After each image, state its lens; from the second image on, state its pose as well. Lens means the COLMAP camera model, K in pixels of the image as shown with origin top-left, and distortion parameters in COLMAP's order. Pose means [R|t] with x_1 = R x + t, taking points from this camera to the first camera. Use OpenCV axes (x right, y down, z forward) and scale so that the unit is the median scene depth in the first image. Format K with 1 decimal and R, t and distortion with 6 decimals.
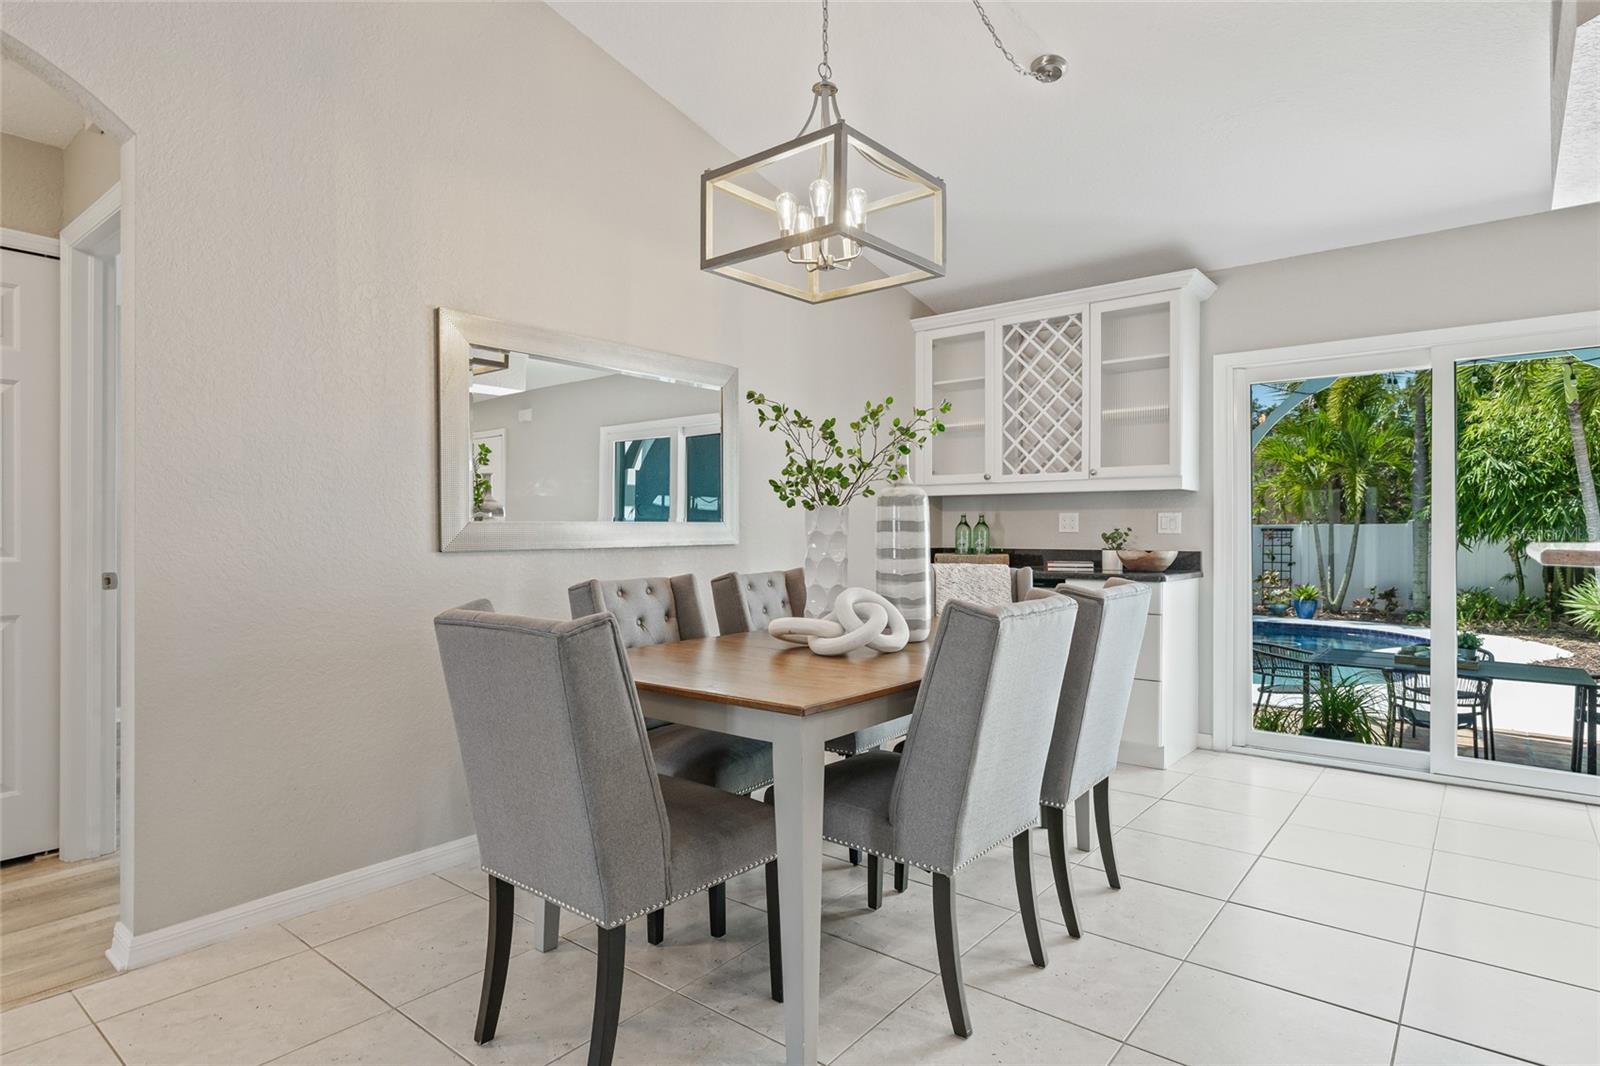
lens RADIAL K [[868.4, 0, 800.0], [0, 868.4, 533.0], [0, 0, 1]] dist [0.021994, 0.000190]
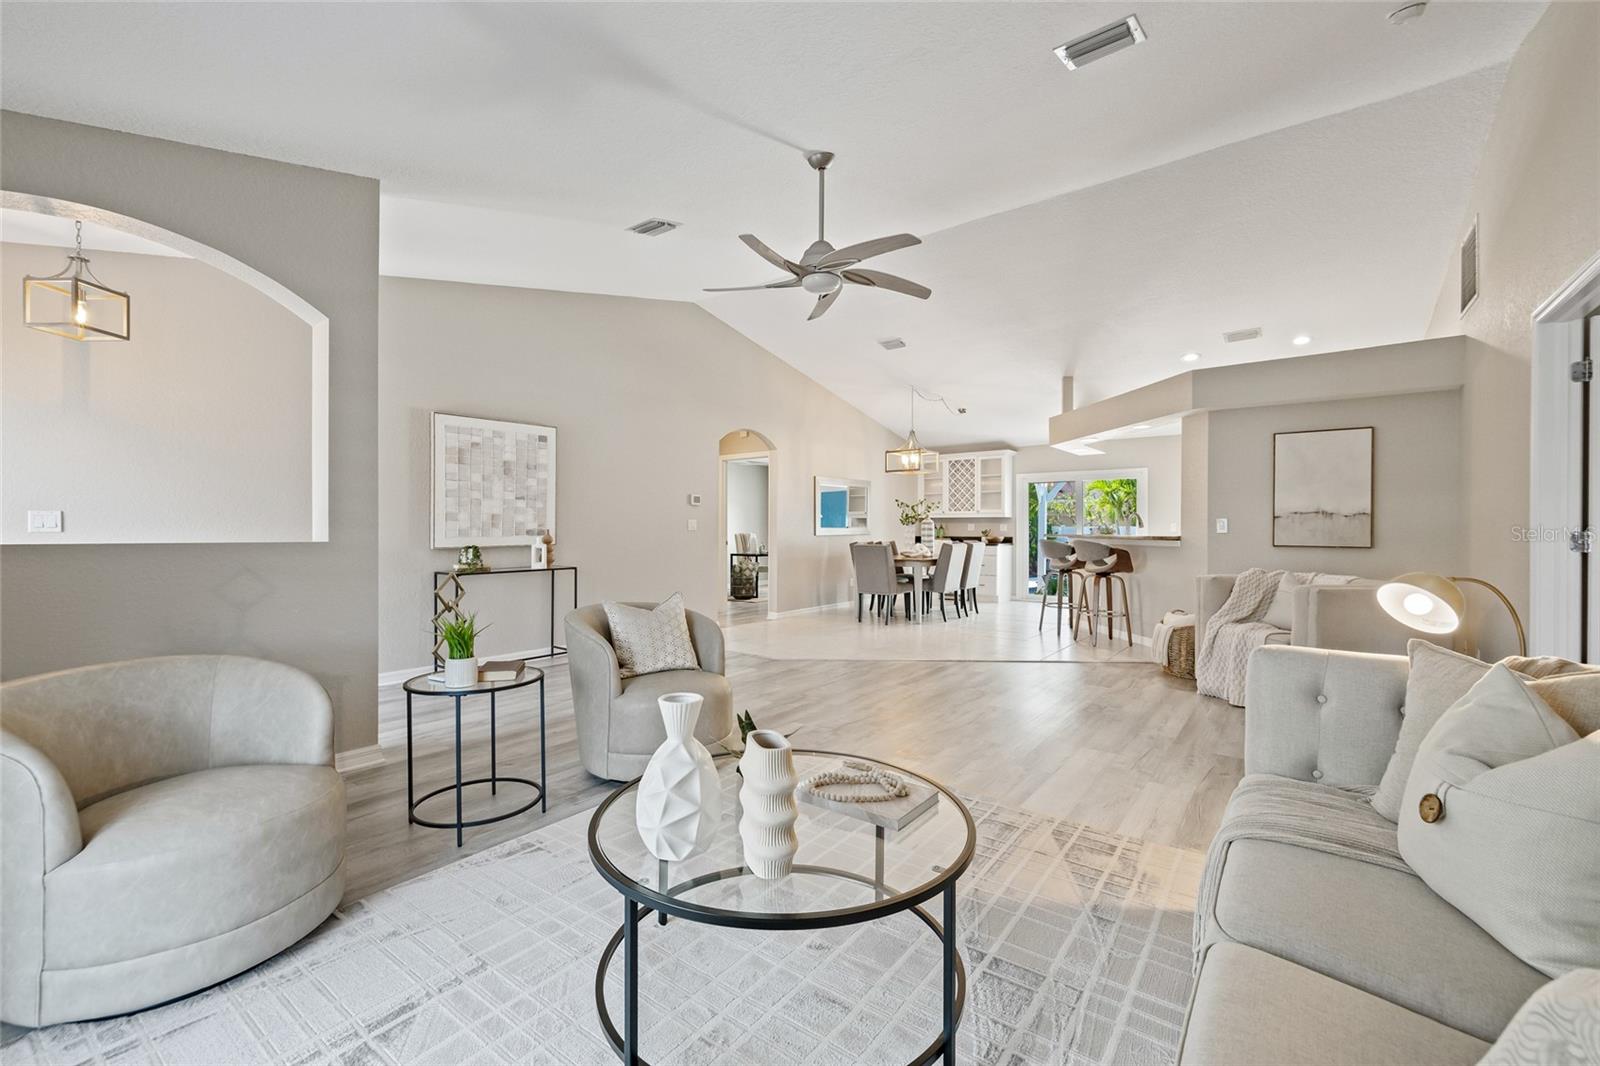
lens RADIAL K [[668.6, 0, 791.1], [0, 668.6, 527.3], [0, 0, 1]] dist [-0.001231, -0.000134]
pose [[0.999921, 0.002170, 0.012382, -0.372732], [-0.002116, 0.999988, -0.004353, -0.000930], [-0.012391, 0.004326, 0.999914, -1.424122]]
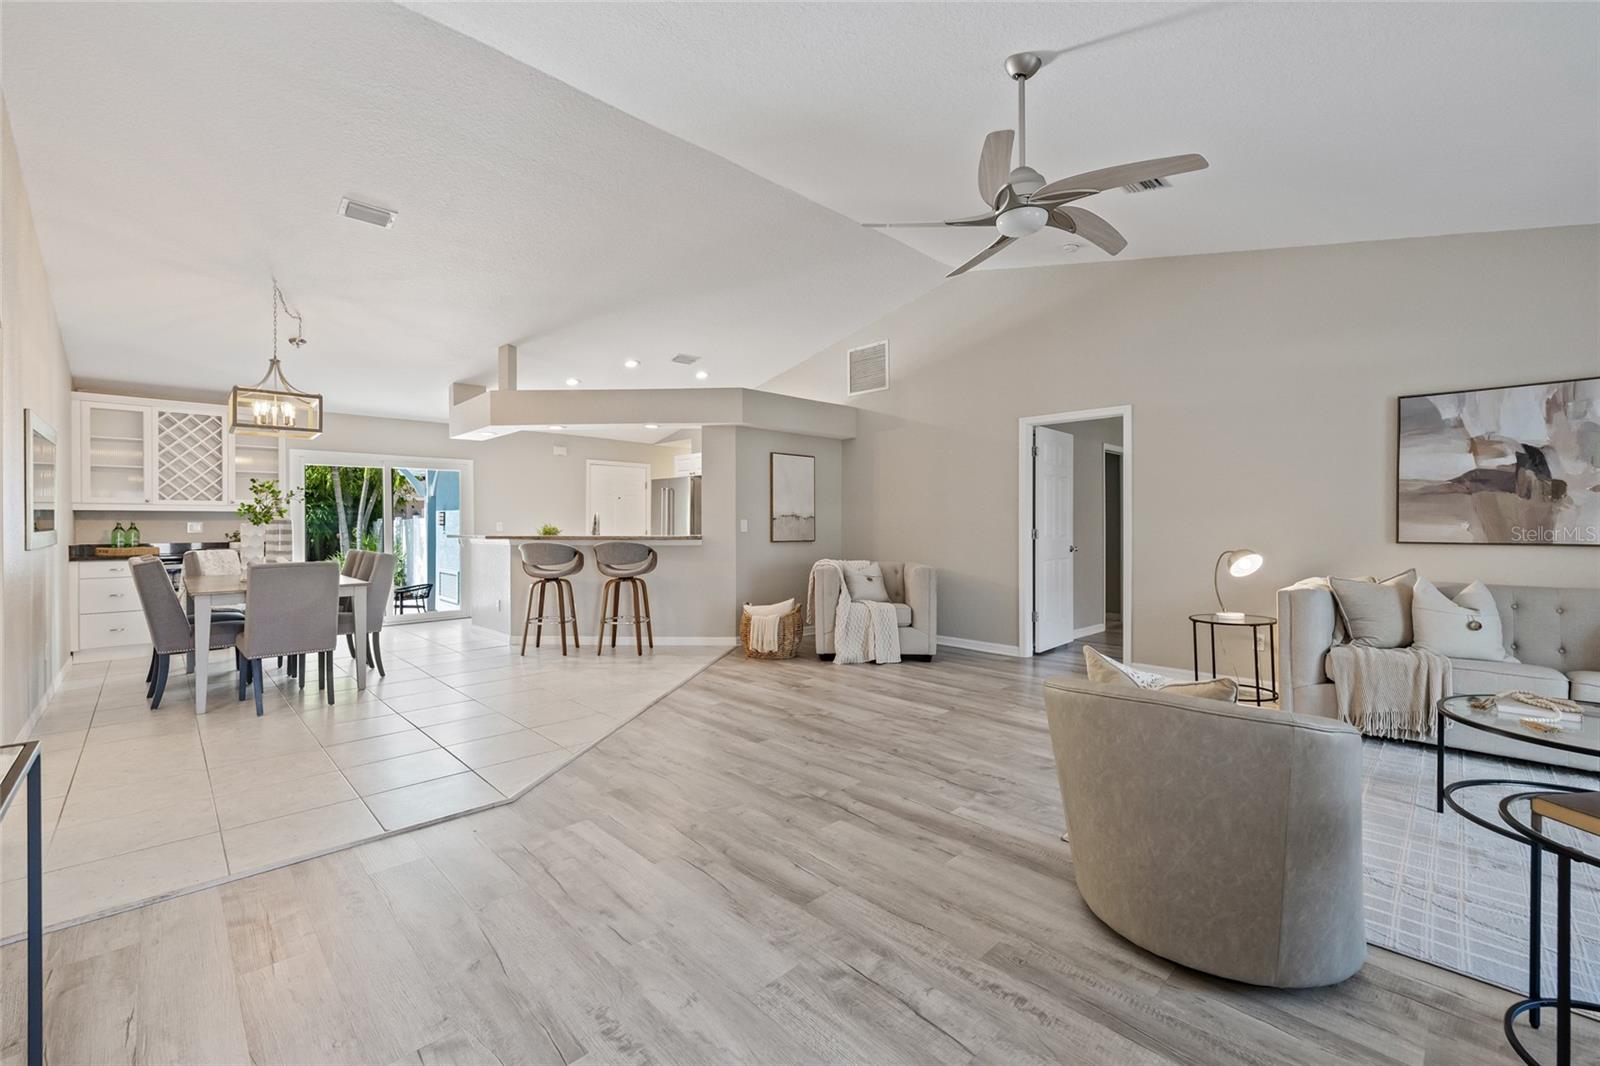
lens RADIAL K [[668.6, 0, 791.1], [0, 668.6, 527.3], [0, 0, 1]] dist [-0.001231, -0.000134]
pose [[0.126315, -0.006397, 0.991970, -1.012880], [0.004857, 0.999971, 0.005831, -0.016082], [-0.991978, 0.004081, 0.126343, -0.433801]]
